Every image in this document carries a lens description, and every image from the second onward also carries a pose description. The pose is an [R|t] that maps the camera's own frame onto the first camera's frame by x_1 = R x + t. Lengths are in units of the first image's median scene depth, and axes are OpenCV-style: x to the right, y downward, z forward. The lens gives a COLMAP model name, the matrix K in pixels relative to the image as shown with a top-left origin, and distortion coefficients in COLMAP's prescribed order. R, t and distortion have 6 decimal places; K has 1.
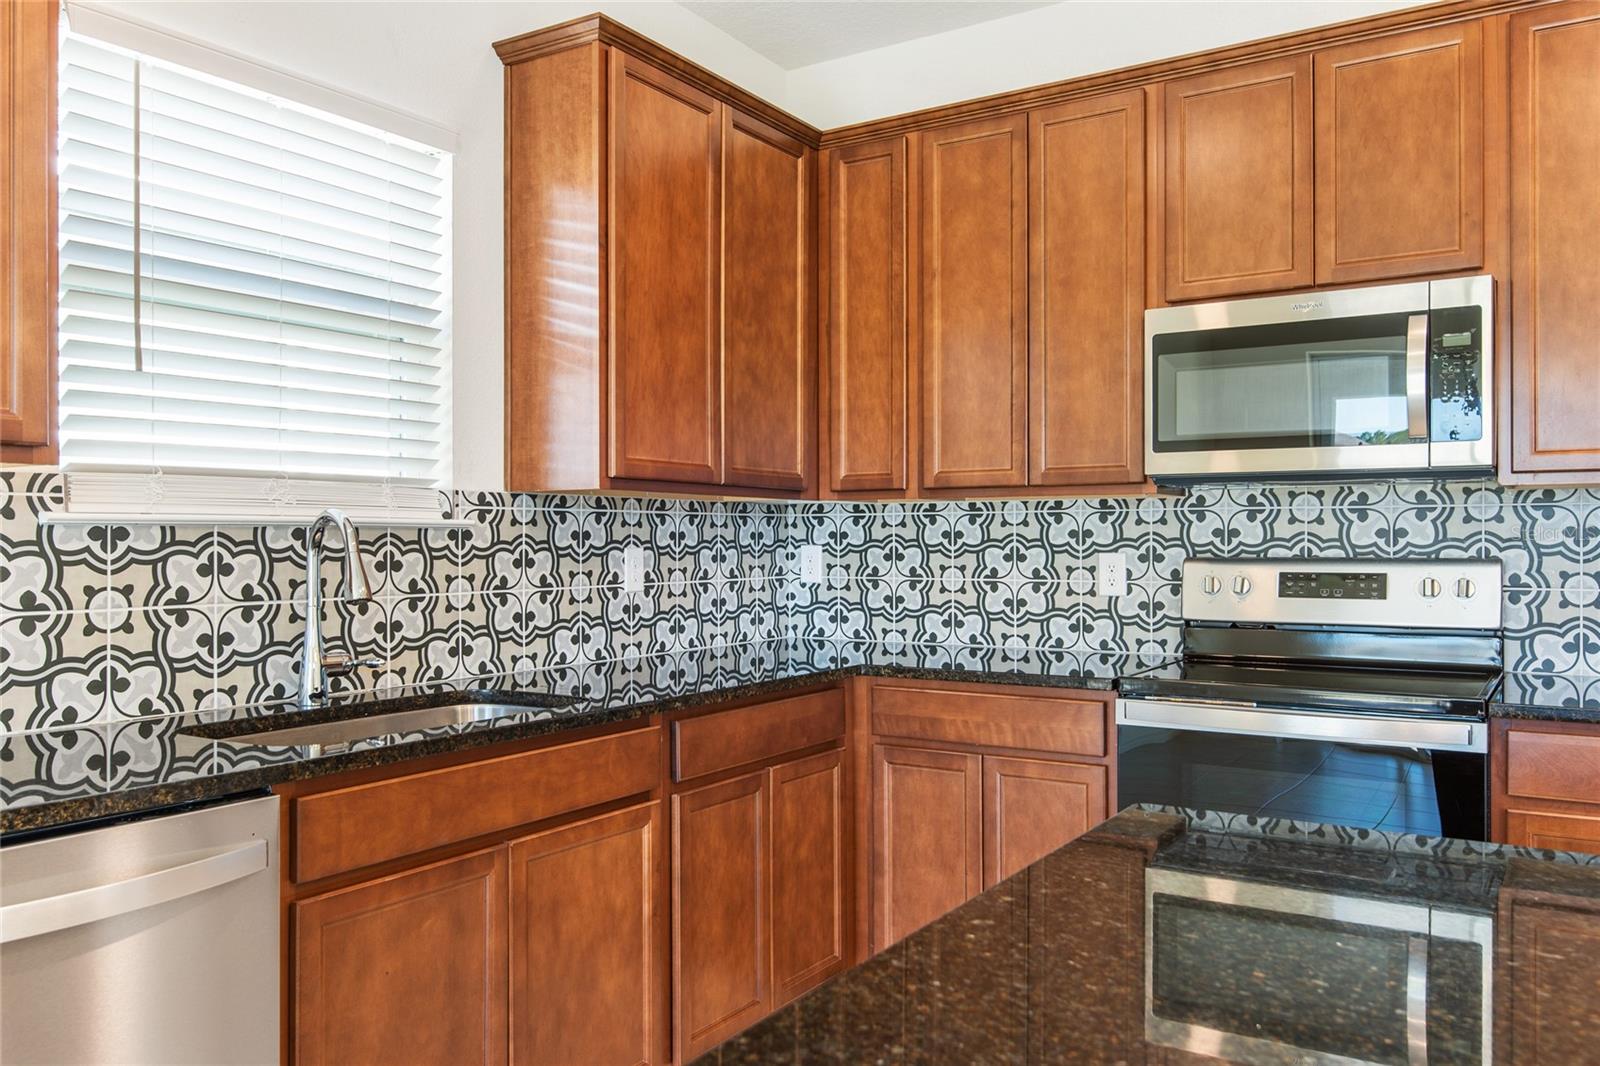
lens RADIAL K [[1251.8, 0, 808.6], [0, 1251.8, 534.4], [0, 0, 1]] dist [0.034209, -0.034726]
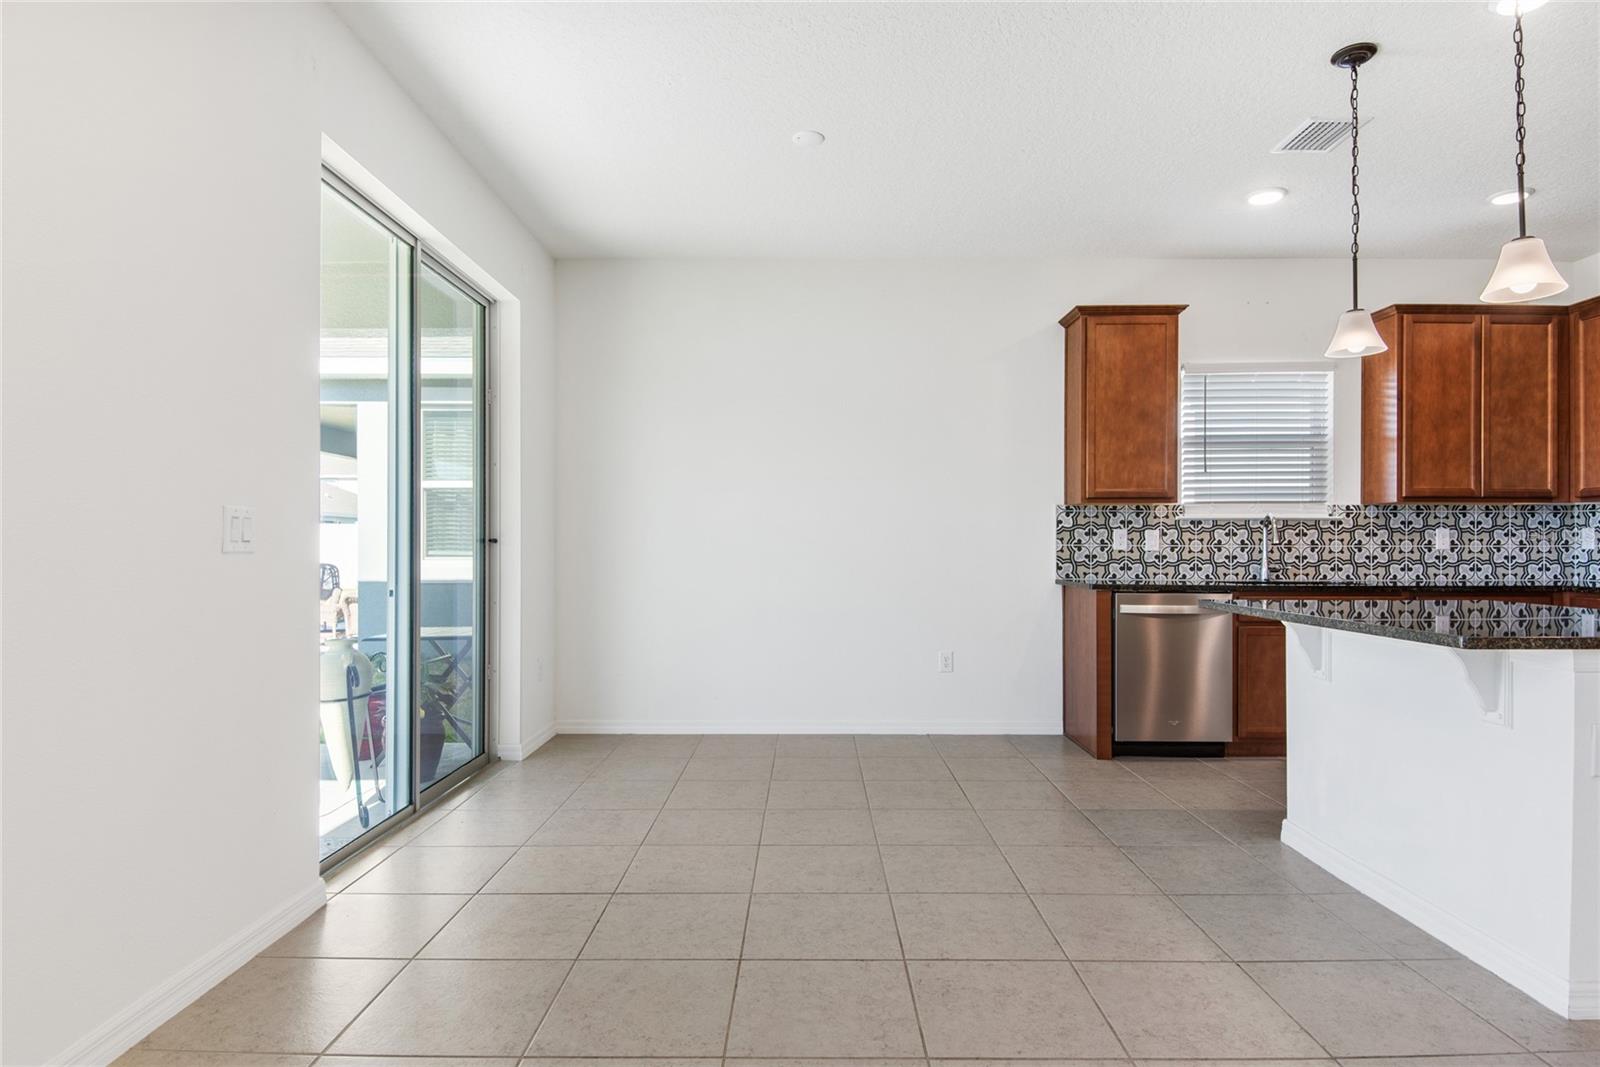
lens RADIAL K [[845.8, 0, 800.5], [0, 845.8, 543.9], [0, 0, 1]] dist [0.031606, -0.030226]
pose [[0.525406, 0.000360, -0.850852, 0.579526], [0.001741, 0.999997, 0.001498, 0.036565], [0.850850, -0.002268, 0.525404, -0.764567]]
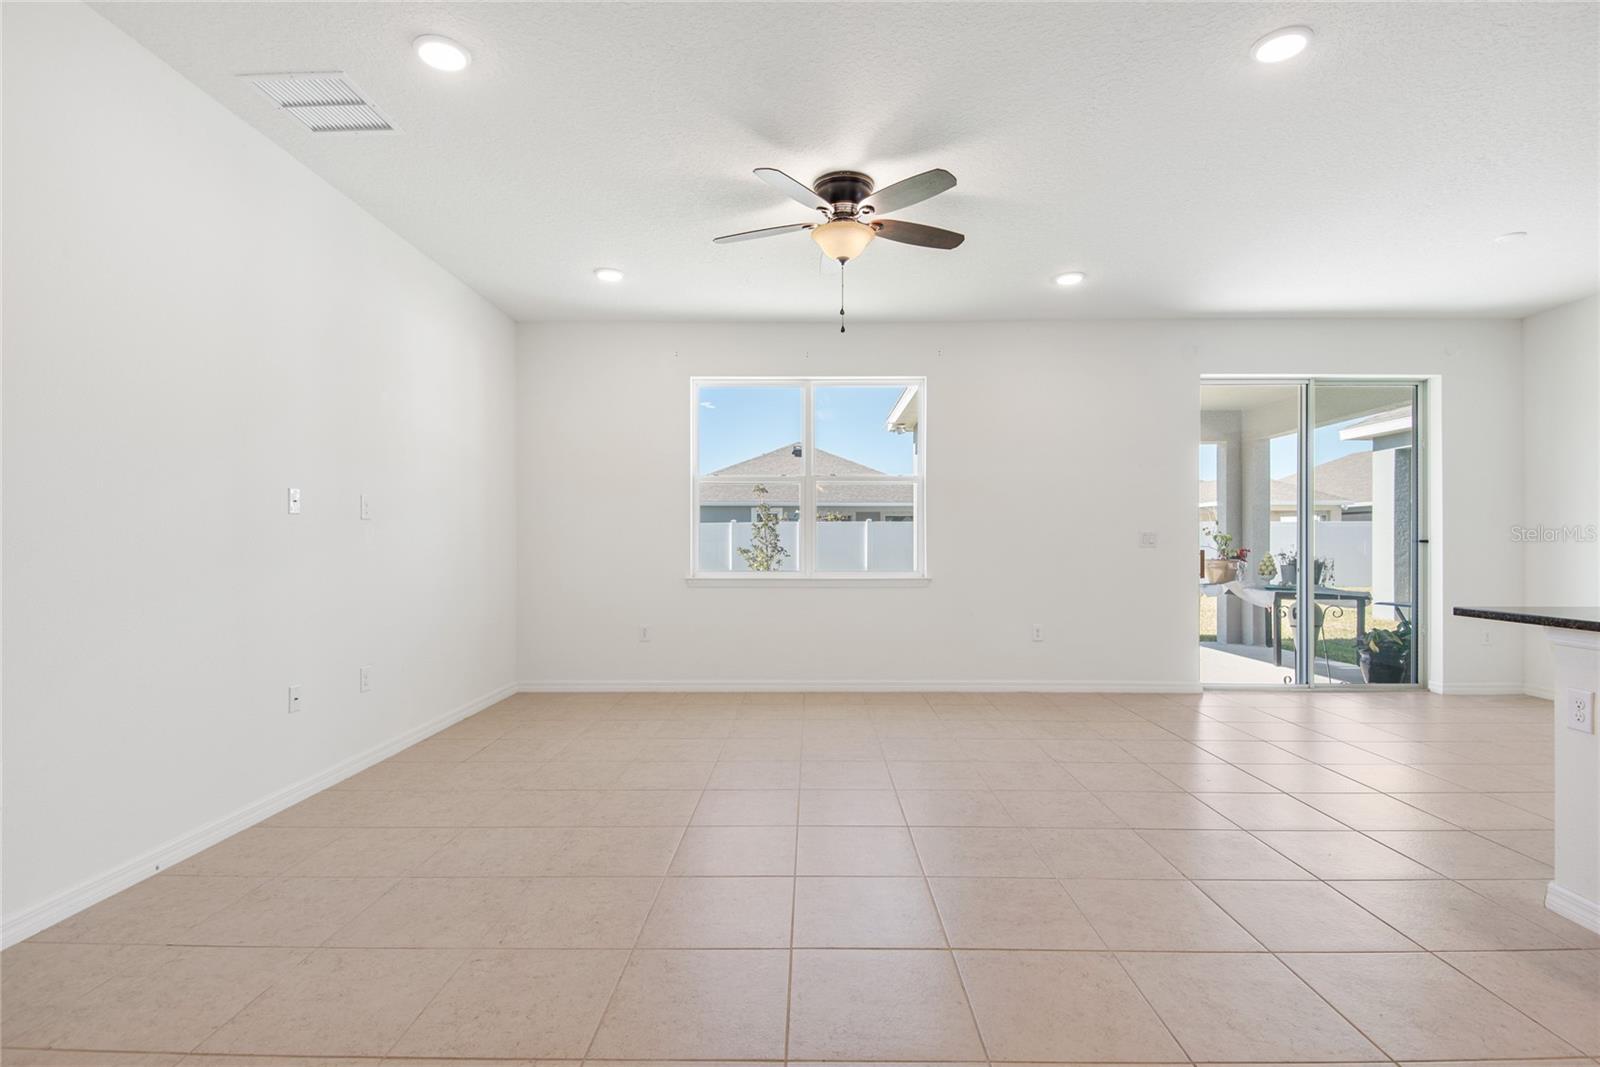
lens RADIAL K [[729.3, 0, 808.1], [0, 729.3, 537.4], [0, 0, 1]] dist [0.023292, -0.023966]
pose [[-0.848449, -0.001529, -0.529275, 1.354105], [0.002690, 0.999970, -0.007200, 0.030987], [0.529270, -0.007532, -0.848420, 0.285195]]
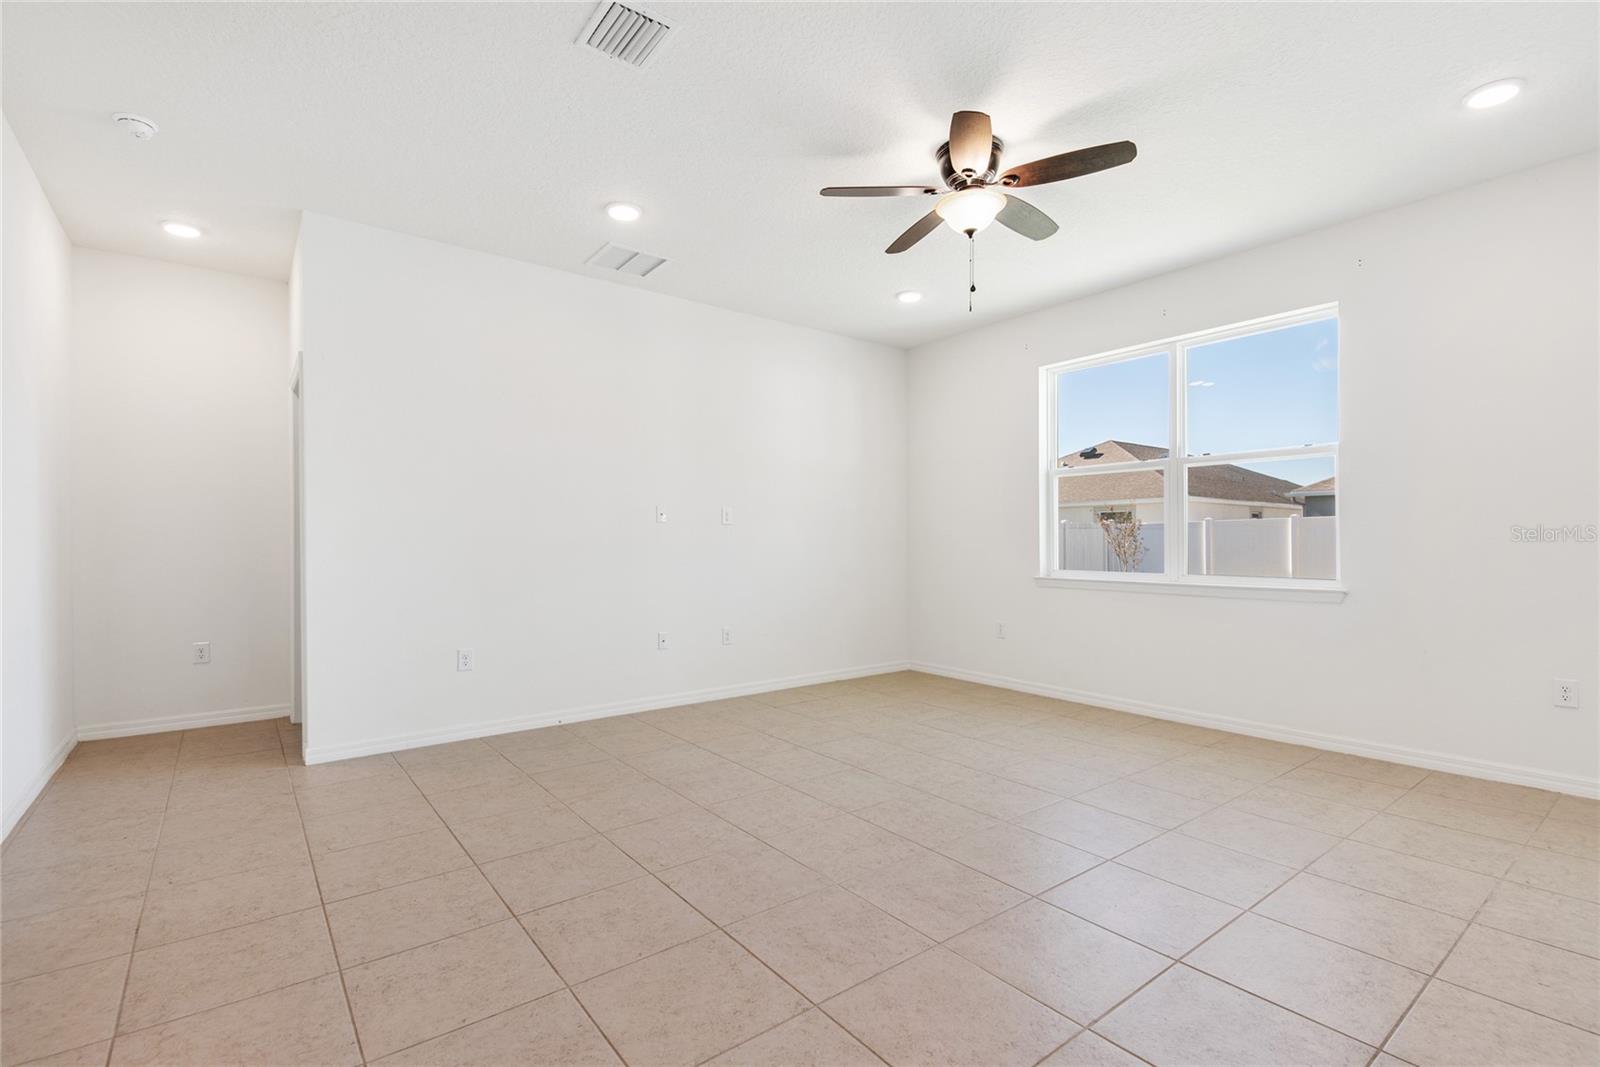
lens RADIAL K [[729.3, 0, 800.2], [0, 729.3, 527.8], [0, 0, 1]] dist [0.023292, -0.023966]
pose [[-0.939489, 0.009698, 0.342442, 0.592806], [0.002197, 0.999749, -0.022286, 0.039385], [-0.342572, -0.020185, -0.939275, 0.416510]]
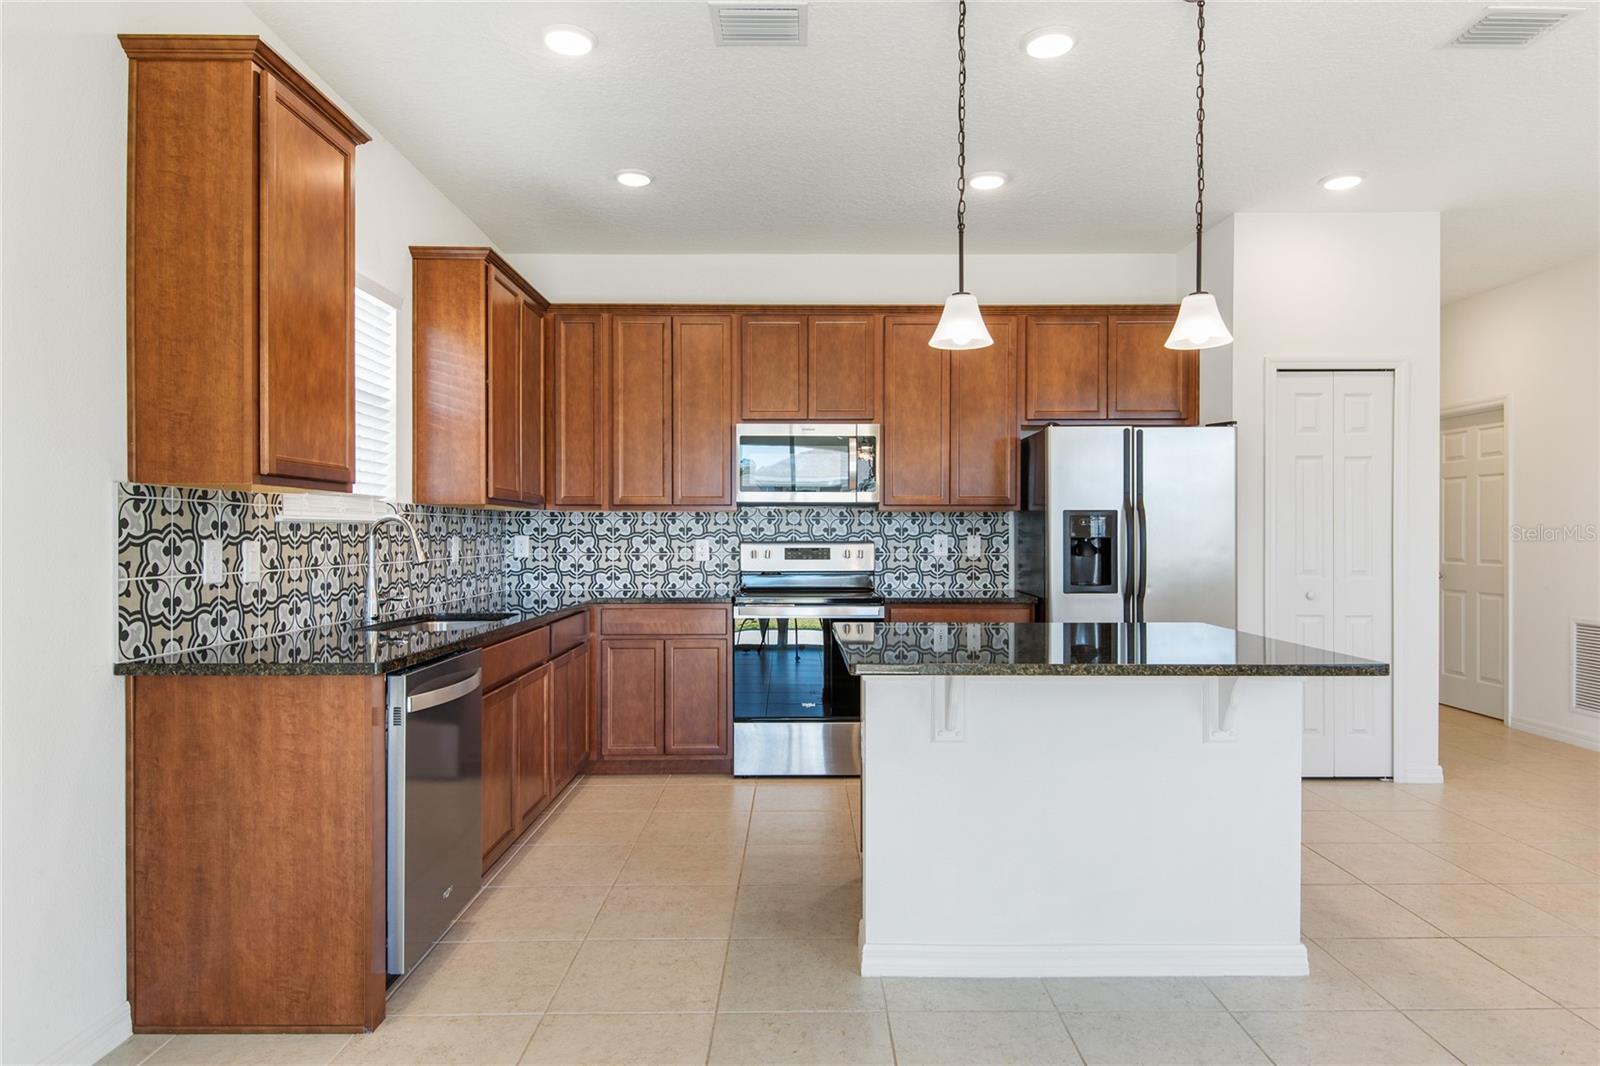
lens RADIAL K [[958.9, 0, 815.3], [0, 958.9, 535.9], [0, 0, 1]] dist [0.032595, -0.022054]
pose [[0.835137, 0.001082, 0.550040, -0.508730], [-0.004358, 0.999980, 0.004650, 0.001855], [-0.550024, -0.006281, 0.835125, -0.421220]]
